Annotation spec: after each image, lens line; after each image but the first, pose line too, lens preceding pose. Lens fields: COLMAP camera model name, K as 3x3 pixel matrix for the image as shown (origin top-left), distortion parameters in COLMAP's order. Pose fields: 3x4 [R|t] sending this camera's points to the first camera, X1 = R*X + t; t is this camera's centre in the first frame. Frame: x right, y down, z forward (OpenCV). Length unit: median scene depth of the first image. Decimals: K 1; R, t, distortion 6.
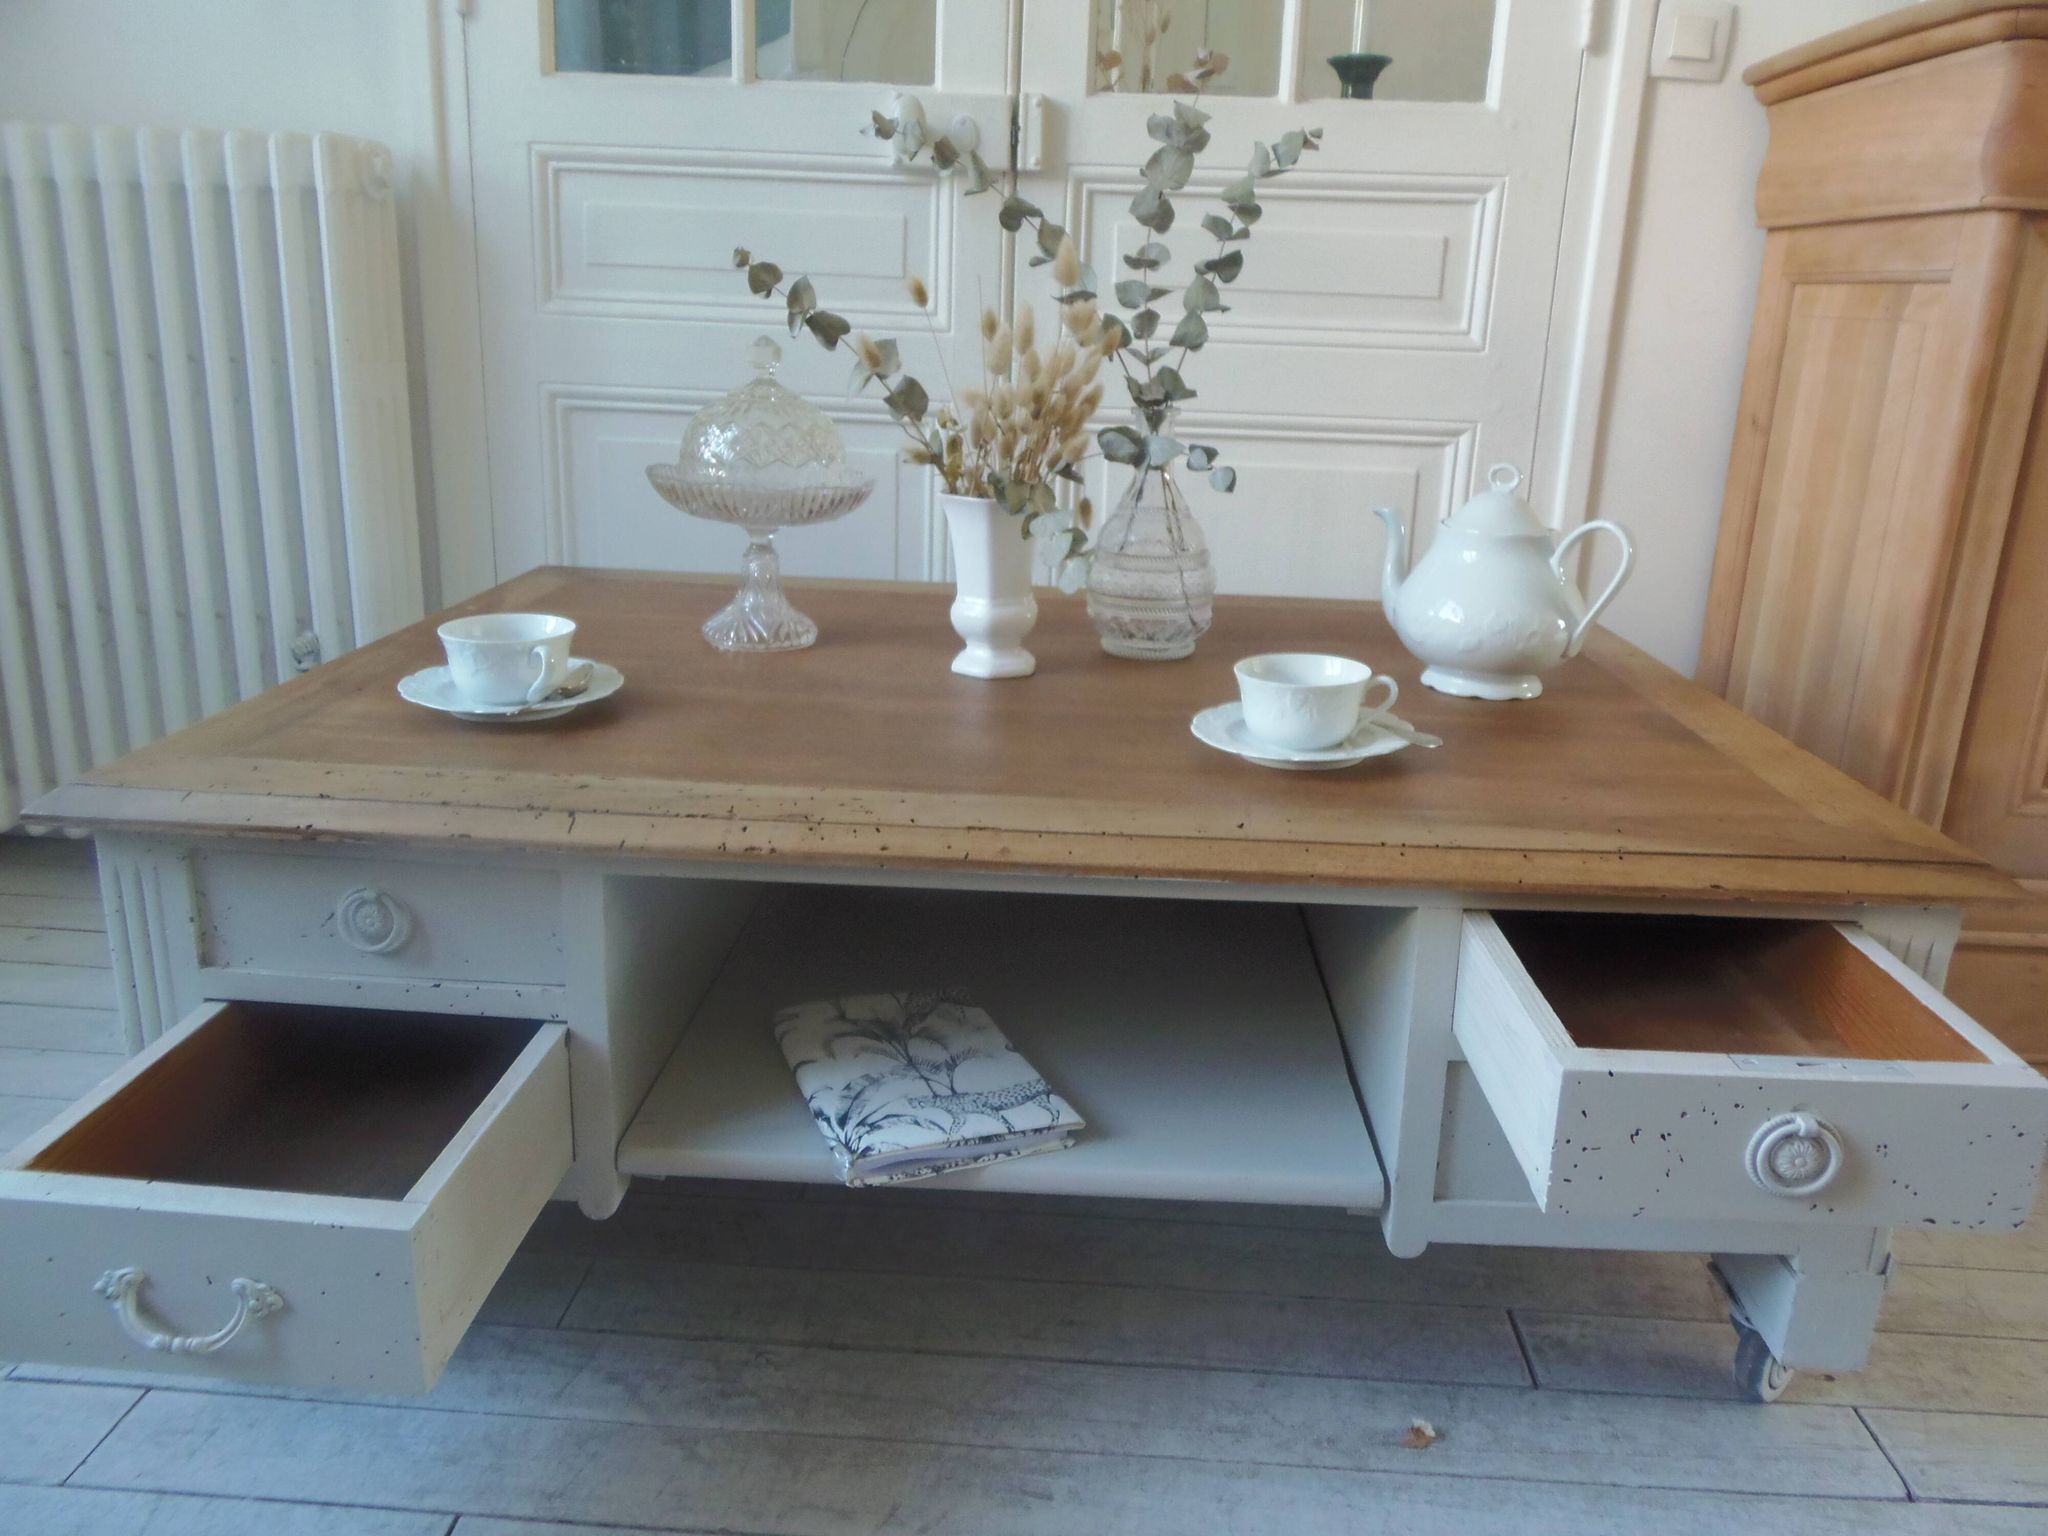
lens RADIAL K [[1493.7, 0, 1051.1], [0, 1493.7, 738.7], [0, 0, 1]] dist [-0.004821, -0.014848]
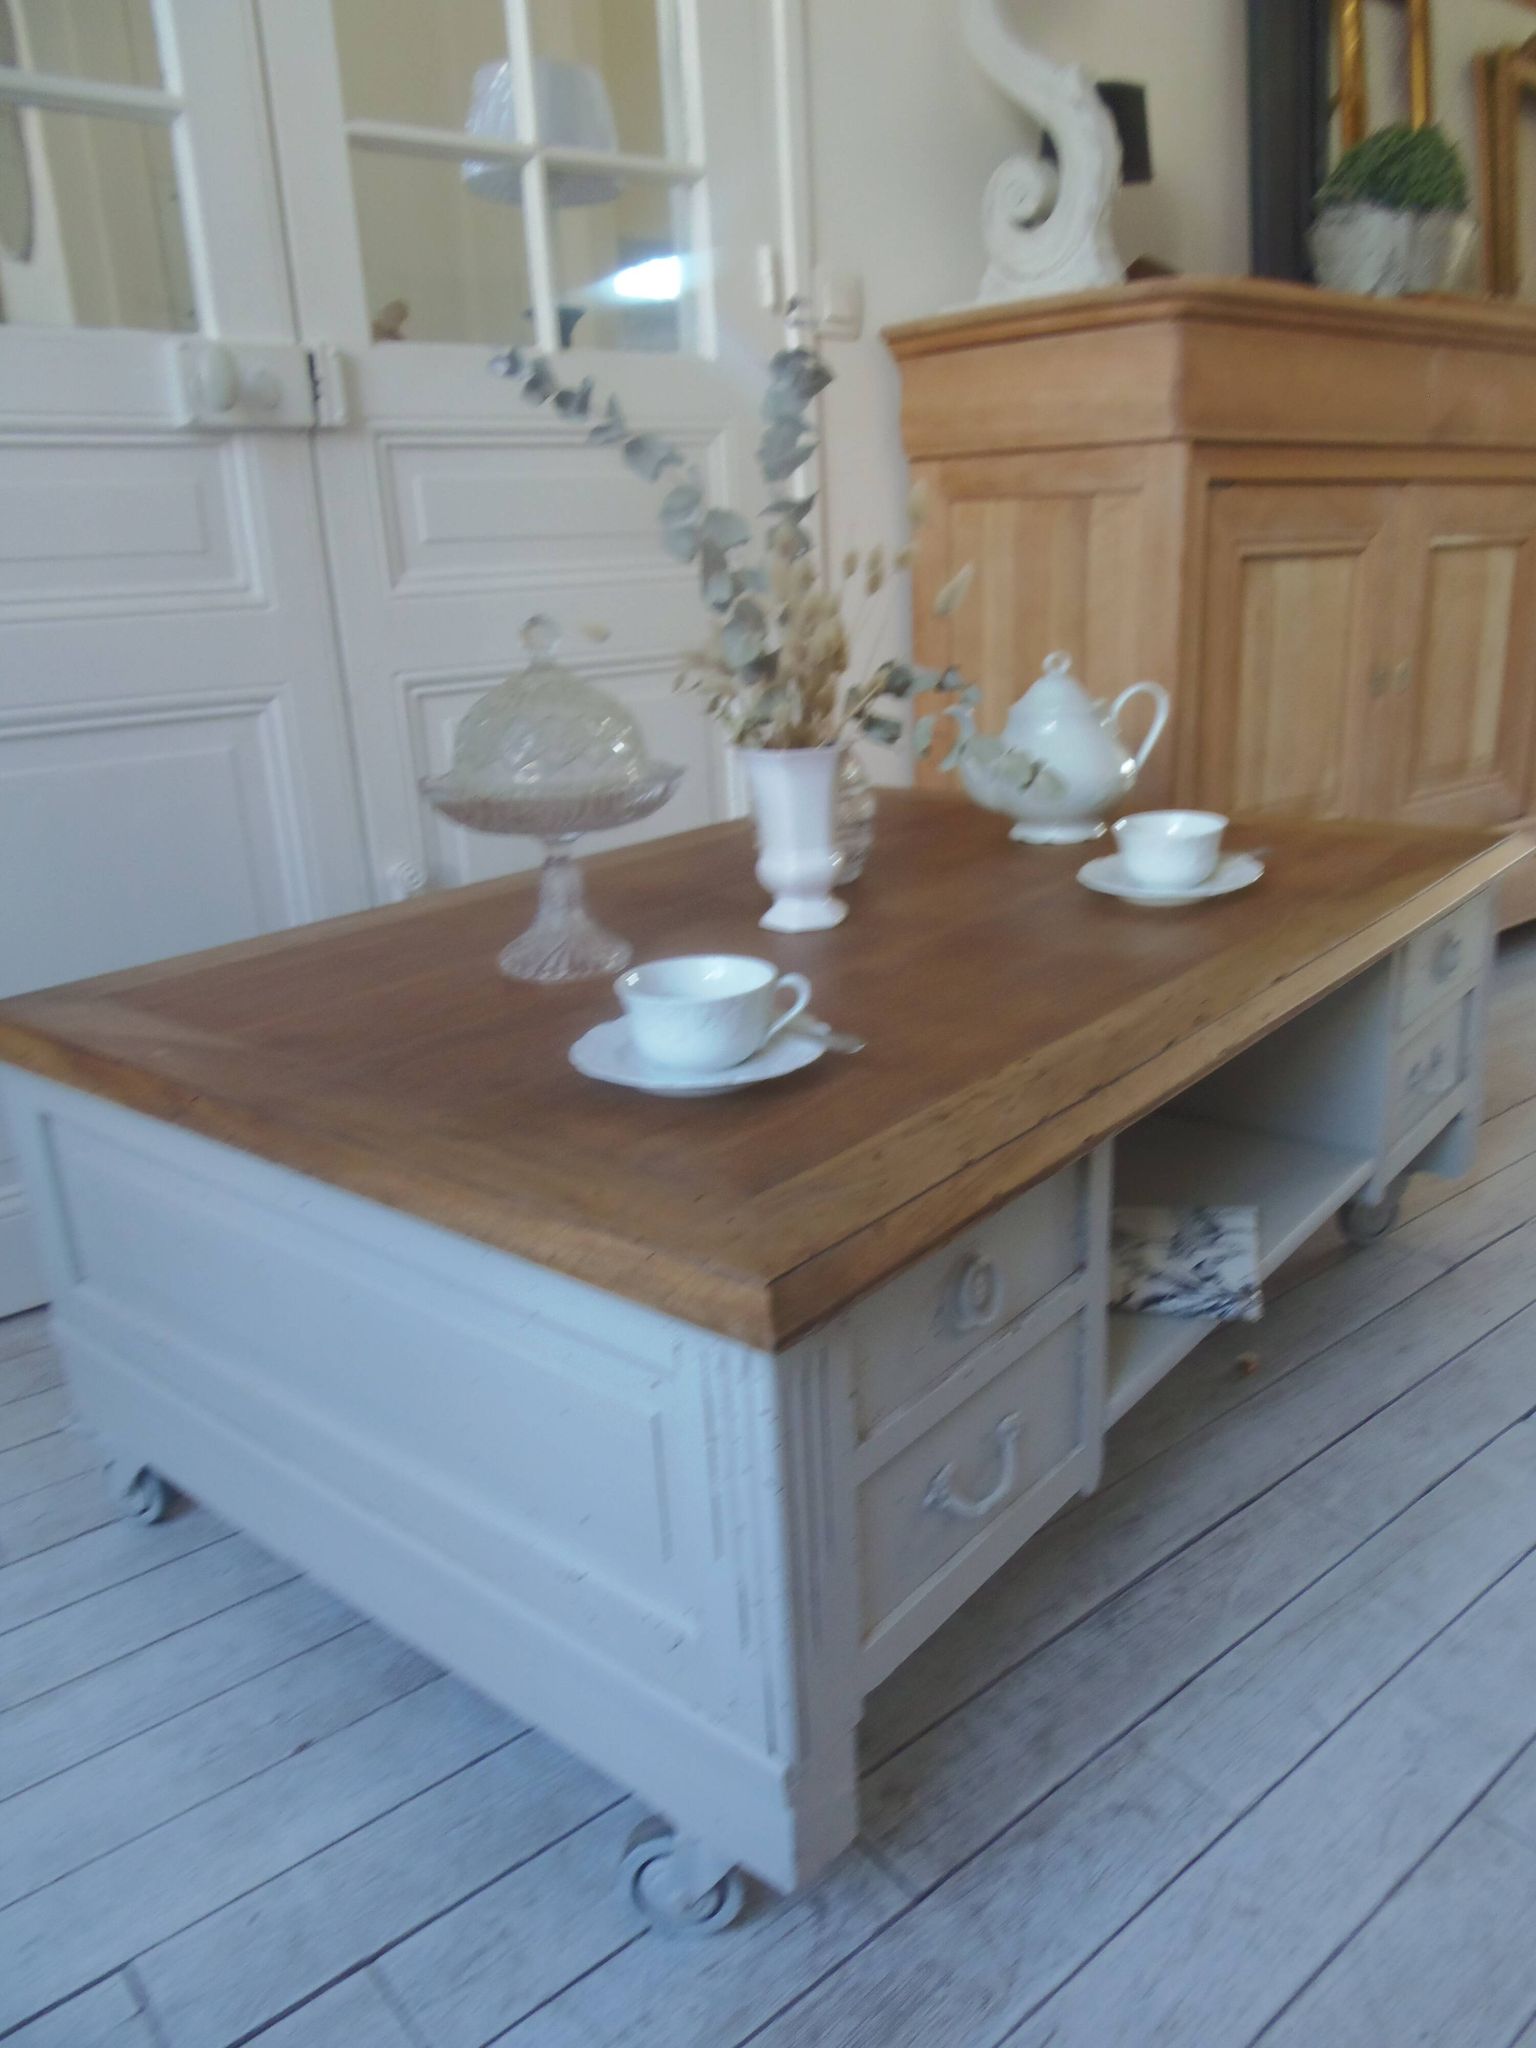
lens RADIAL K [[1493.7, 0, 831.3], [0, 1493.7, 1038.4], [0, 0, 1]] dist [-0.004821, -0.014848]
pose [[0.728879, -0.278878, 0.625270, -0.698677], [0.252485, 0.958398, 0.133135, -0.083864], [-0.636386, 0.060831, 0.768969, 0.151574]]
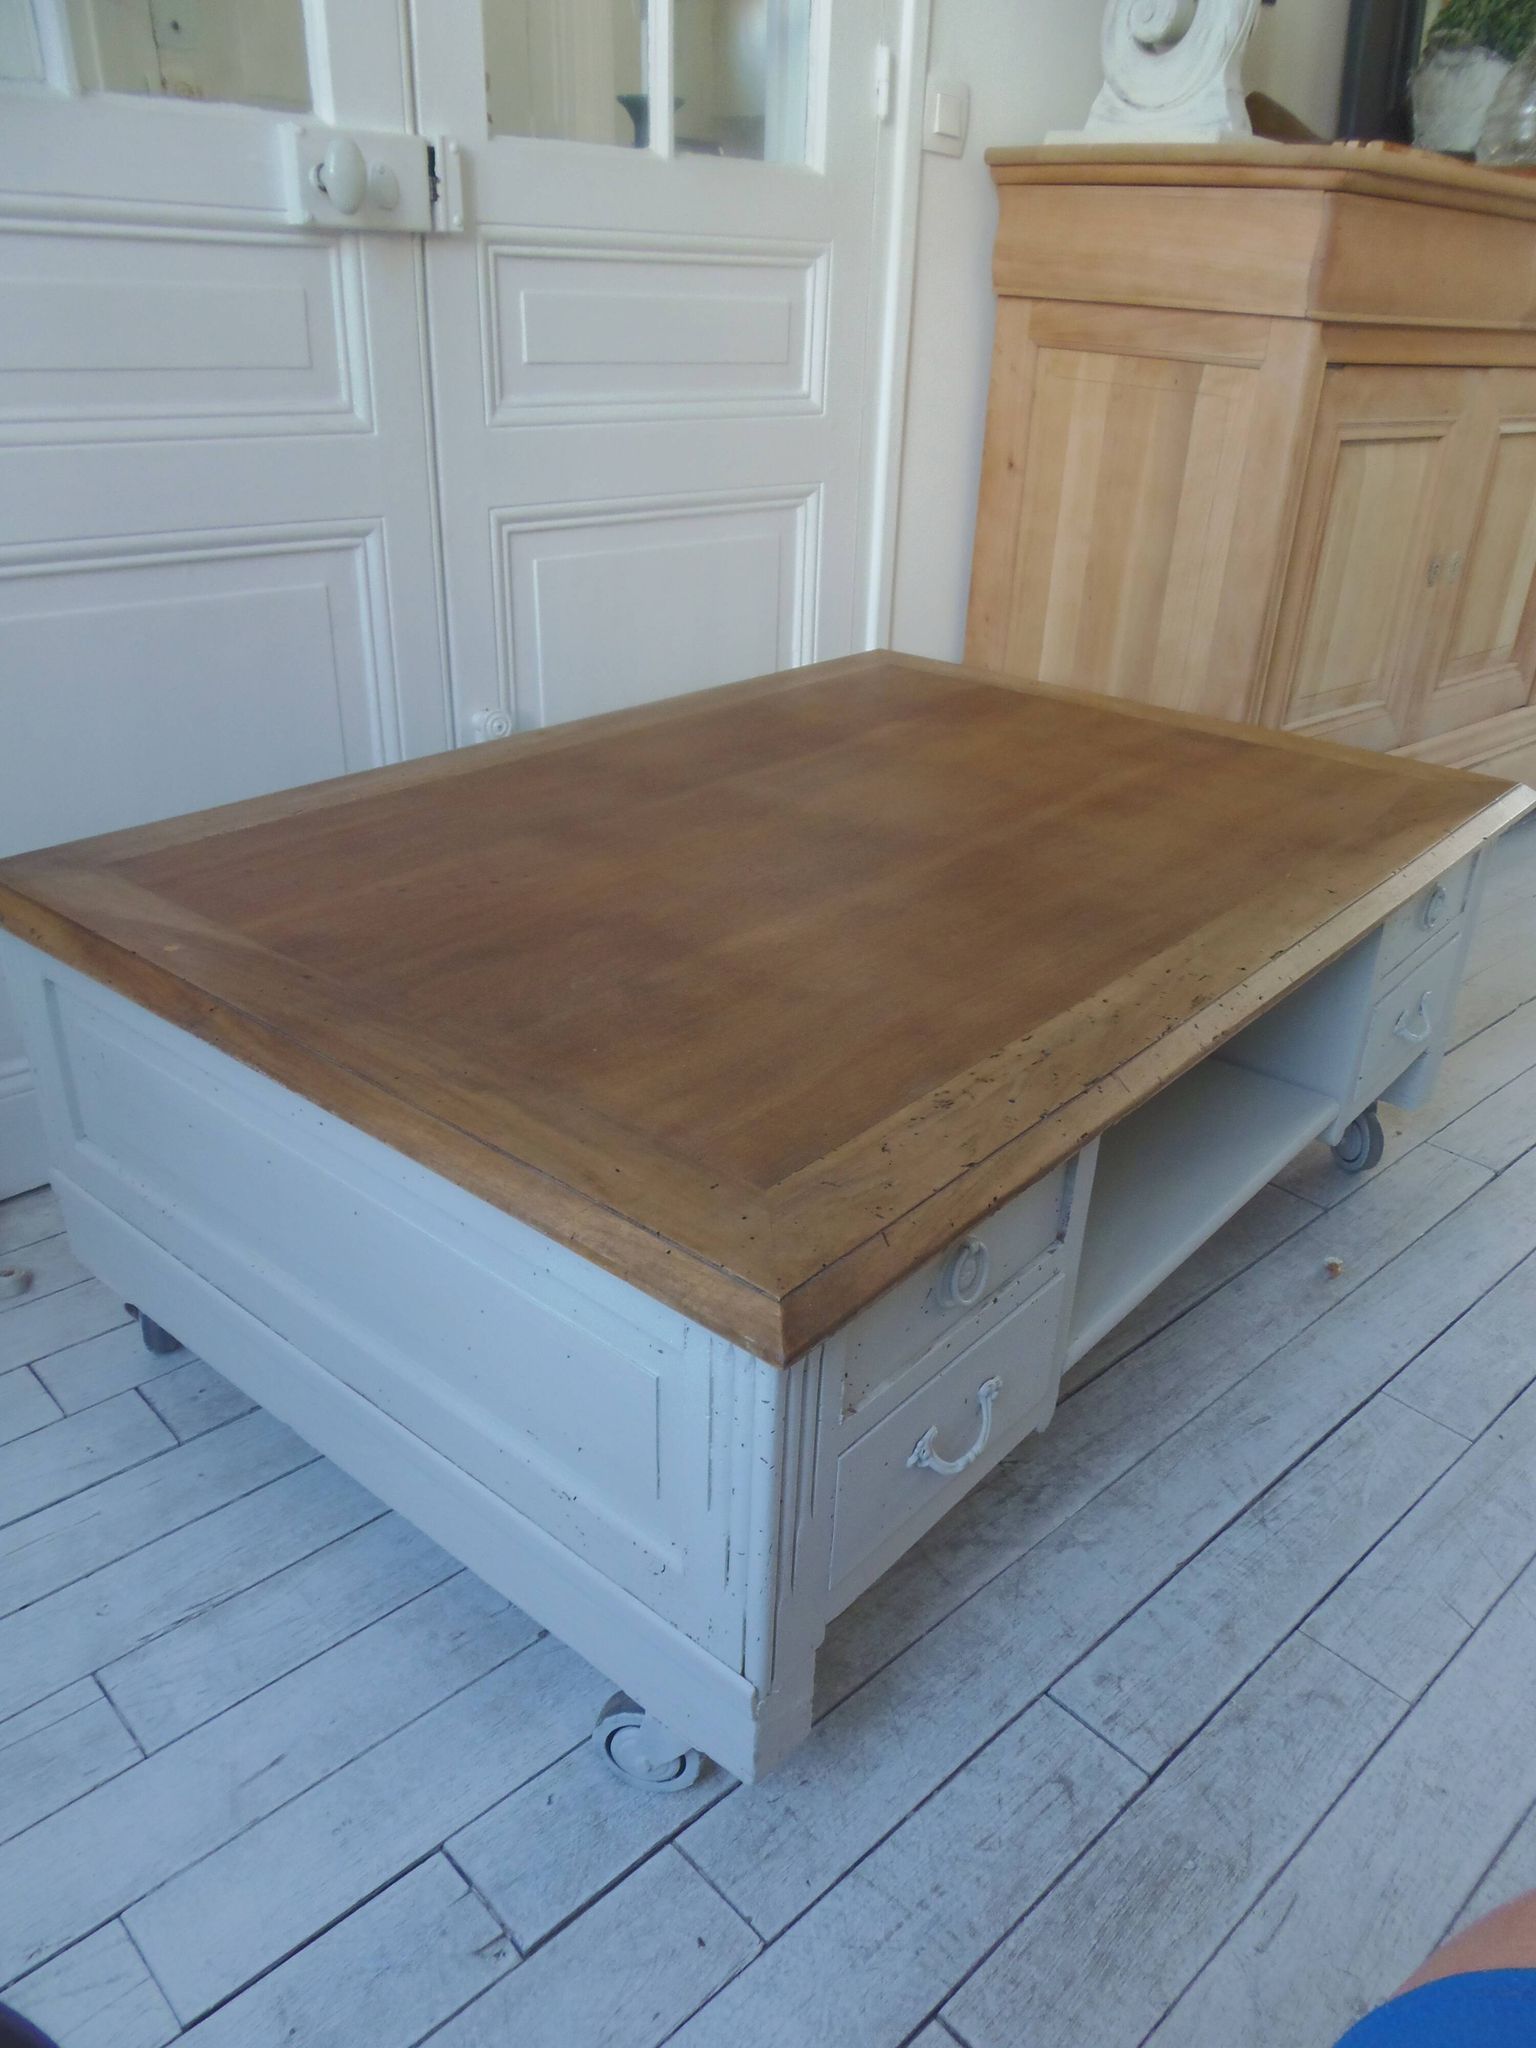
lens RADIAL K [[1493.7, 0, 815.7], [0, 1493.7, 1056.9], [0, 0, 1]] dist [-0.004821, -0.014848]
pose [[0.683630, -0.344707, 0.643294, -0.850980], [0.183778, 0.934335, 0.305359, -0.233331], [-0.706311, -0.090530, 0.702089, 0.302470]]
